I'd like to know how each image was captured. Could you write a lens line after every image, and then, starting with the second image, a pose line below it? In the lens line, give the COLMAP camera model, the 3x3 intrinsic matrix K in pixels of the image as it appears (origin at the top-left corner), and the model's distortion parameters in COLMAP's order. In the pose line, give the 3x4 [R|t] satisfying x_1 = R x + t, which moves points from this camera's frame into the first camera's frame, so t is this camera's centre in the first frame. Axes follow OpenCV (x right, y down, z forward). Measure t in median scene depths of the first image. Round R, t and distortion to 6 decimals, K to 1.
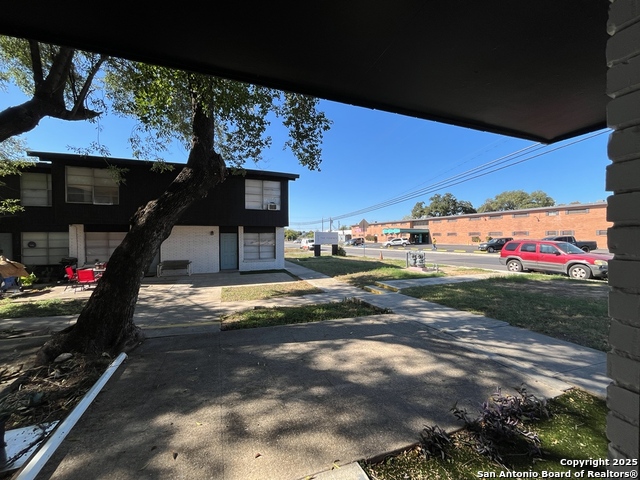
lens RADIAL K [[256.8, 0, 320.0], [0, 256.8, 240.0], [0, 0, 1]] dist [-0.002036, -0.000187]
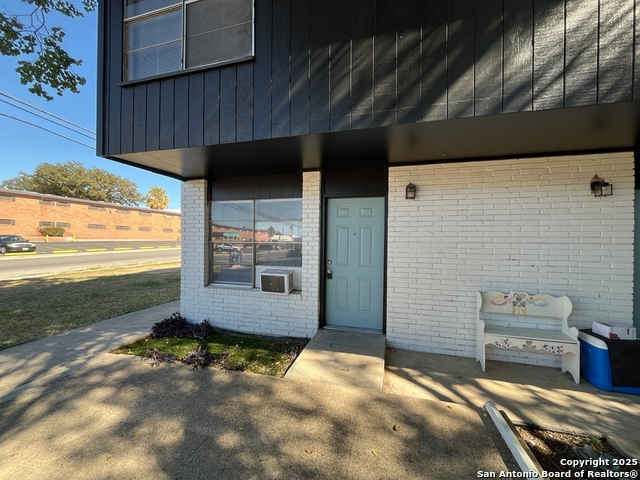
lens RADIAL K [[256.8, 0, 320.0], [0, 256.8, 240.0], [0, 0, 1]] dist [-0.002036, -0.000187]
pose [[-0.806699, -0.000485, 0.590963, -0.604338], [-0.001030, 0.999999, -0.000585, 0.003674], [-0.590962, -0.001081, -0.806699, 1.319464]]
